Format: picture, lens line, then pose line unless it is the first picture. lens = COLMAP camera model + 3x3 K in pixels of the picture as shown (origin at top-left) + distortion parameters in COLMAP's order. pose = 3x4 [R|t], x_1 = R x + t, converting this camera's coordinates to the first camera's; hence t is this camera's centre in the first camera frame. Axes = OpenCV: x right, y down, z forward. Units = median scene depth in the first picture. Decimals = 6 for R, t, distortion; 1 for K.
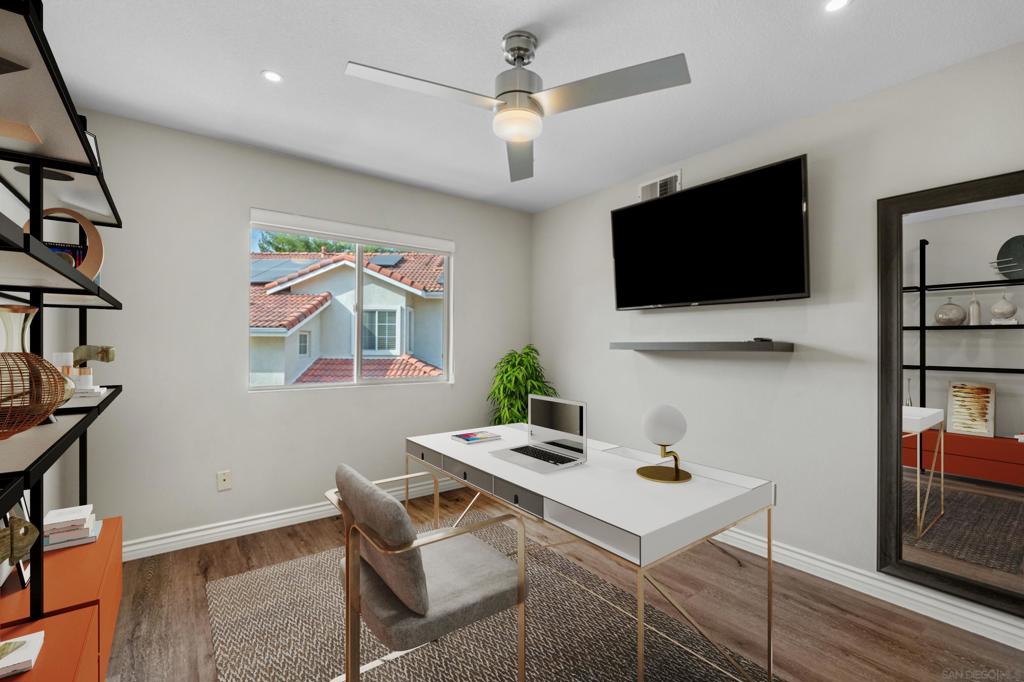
lens RADIAL K [[449.3, 0, 515.7], [0, 449.3, 342.0], [0, 0, 1]] dist [-0.003454, 0.000312]
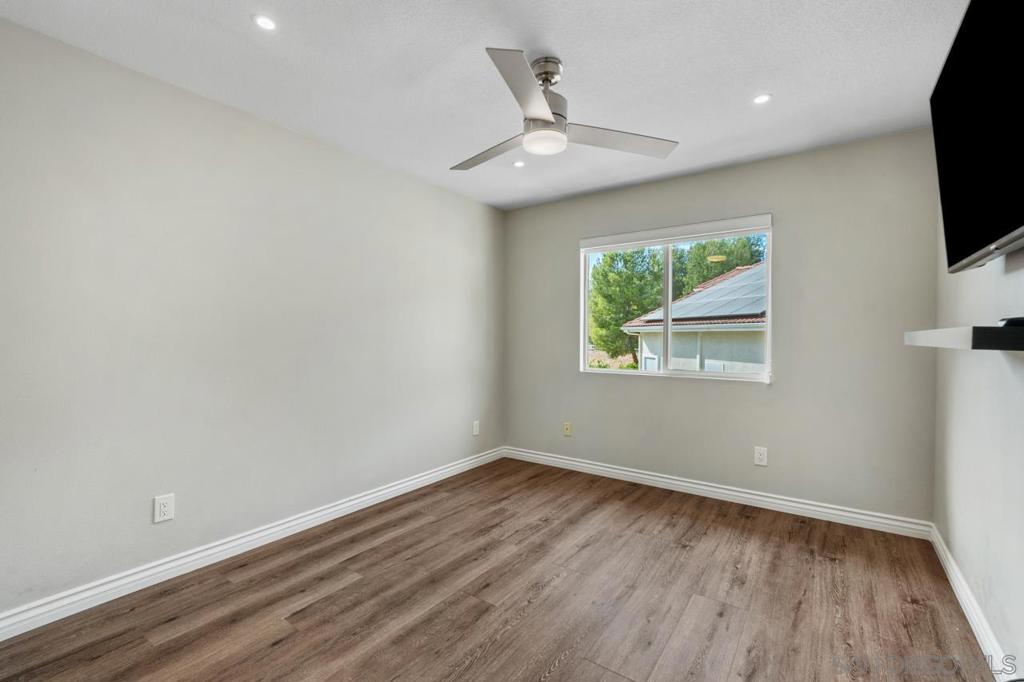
lens RADIAL K [[449.3, 0, 514.4], [0, 449.3, 338.9], [0, 0, 1]] dist [-0.003454, 0.000312]
pose [[0.291640, 0.003526, -0.956522, 0.802977], [-0.002169, 0.999993, 0.003025, 0.010603], [0.956526, 0.001192, 0.291646, 0.454952]]
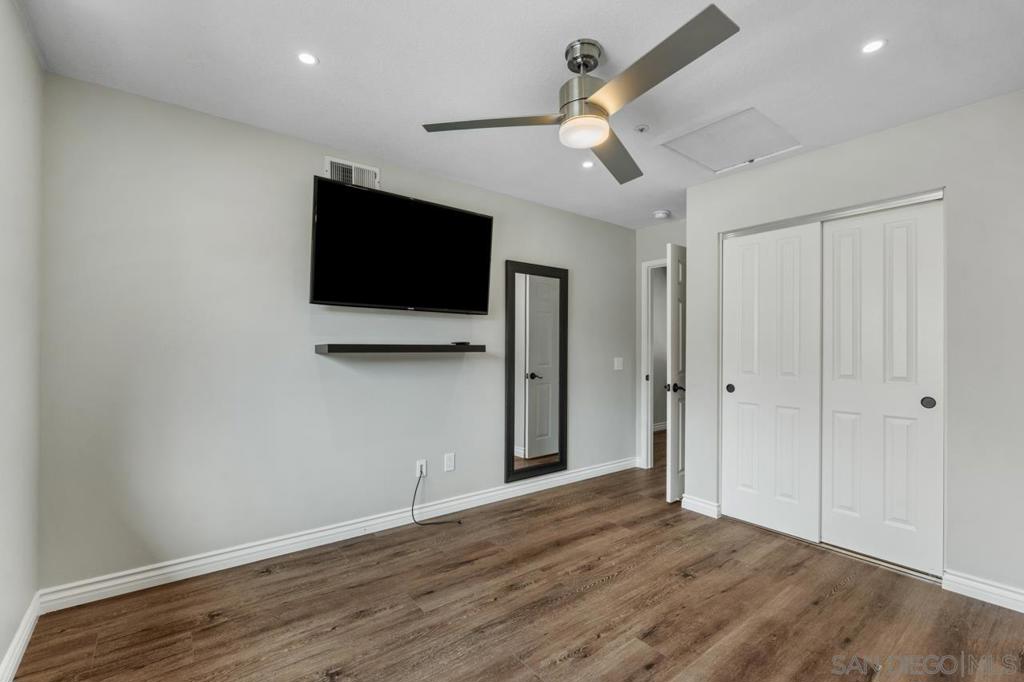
lens RADIAL K [[449.3, 0, 512.8], [0, 449.3, 343.8], [0, 0, 1]] dist [-0.003454, 0.000312]
pose [[-0.011190, 0.007496, 0.999909, -0.772347], [-0.008768, 0.999933, -0.007595, 0.005480], [-0.999899, -0.008852, -0.011124, 0.889513]]
